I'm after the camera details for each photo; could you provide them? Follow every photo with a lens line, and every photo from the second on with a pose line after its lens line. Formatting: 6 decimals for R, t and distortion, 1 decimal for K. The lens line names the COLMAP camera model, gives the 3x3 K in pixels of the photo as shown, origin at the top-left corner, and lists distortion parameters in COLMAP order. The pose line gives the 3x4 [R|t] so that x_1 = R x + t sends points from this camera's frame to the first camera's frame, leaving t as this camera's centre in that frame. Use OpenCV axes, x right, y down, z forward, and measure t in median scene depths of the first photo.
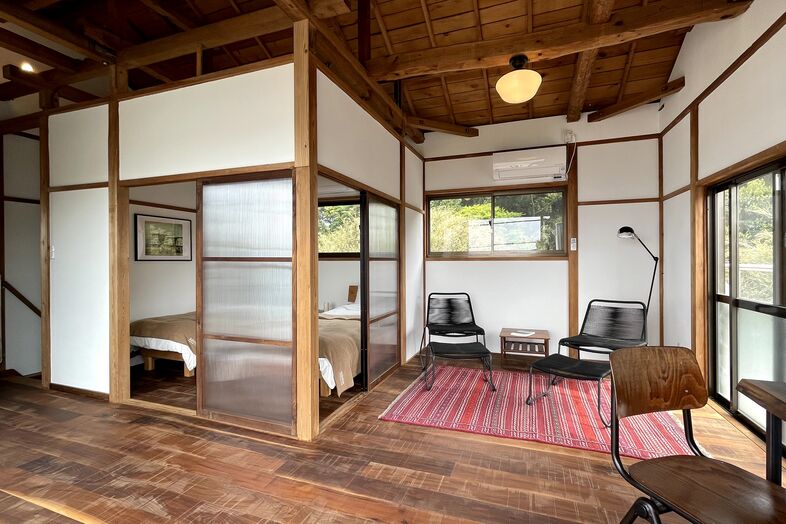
lens RADIAL K [[377.1, 0, 393.0], [0, 377.1, 262.0], [0, 0, 1]] dist [0.000414, -0.000177]
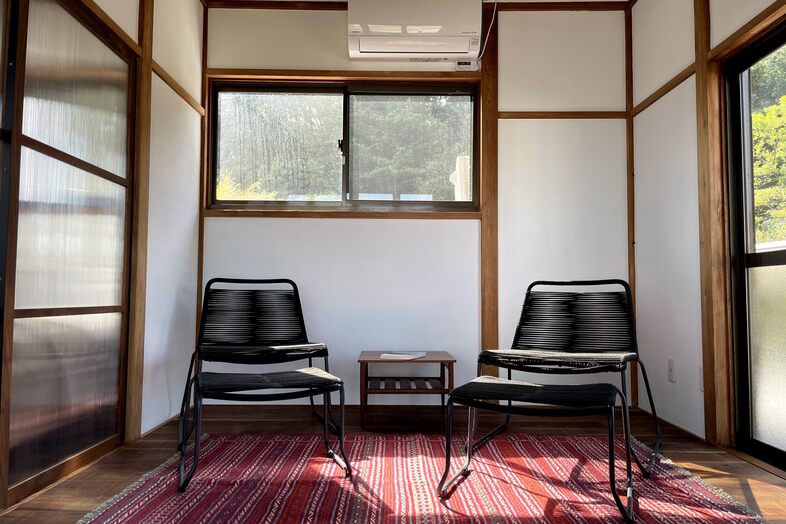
lens RADIAL K [[587.0, 0, 393.0], [0, 587.0, 262.0], [0, 0, 1]] dist [0.089356, -0.139612]
pose [[0.938982, 0.030391, 0.342621, 0.063983], [-0.008202, 0.997784, -0.066027, 0.113654], [-0.343868, 0.059188, 0.937151, 0.269421]]
